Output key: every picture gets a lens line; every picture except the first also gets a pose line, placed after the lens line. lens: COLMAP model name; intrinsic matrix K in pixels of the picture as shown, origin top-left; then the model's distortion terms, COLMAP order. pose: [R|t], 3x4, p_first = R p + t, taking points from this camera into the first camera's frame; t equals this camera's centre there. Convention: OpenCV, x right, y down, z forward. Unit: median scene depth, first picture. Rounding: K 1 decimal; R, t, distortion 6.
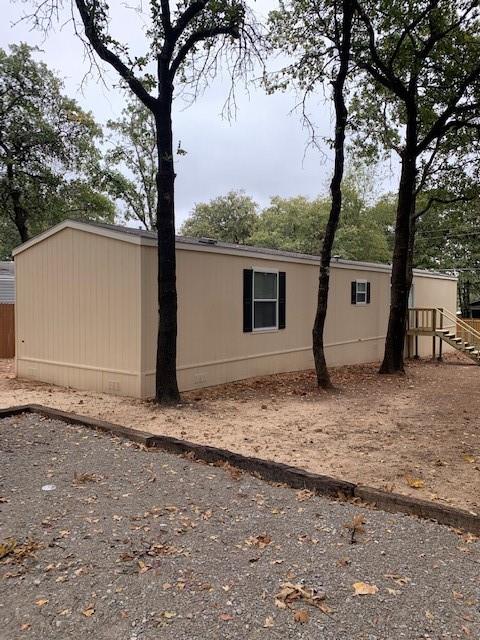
lens RADIAL K [[499.6, 0, 238.2], [0, 499.6, 316.5], [0, 0, 1]] dist [0.040637, -0.035319]
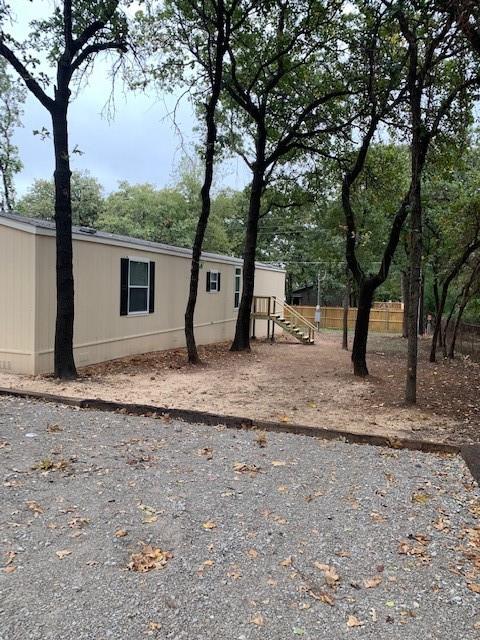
lens RADIAL K [[499.6, 0, 239.6], [0, 499.6, 321.5], [0, 0, 1]] dist [0.040637, -0.035319]
pose [[0.942891, 0.005158, 0.333060, -0.115714], [-0.019654, 0.999000, 0.040168, -0.004995], [-0.332520, -0.044420, 0.942050, -0.144405]]
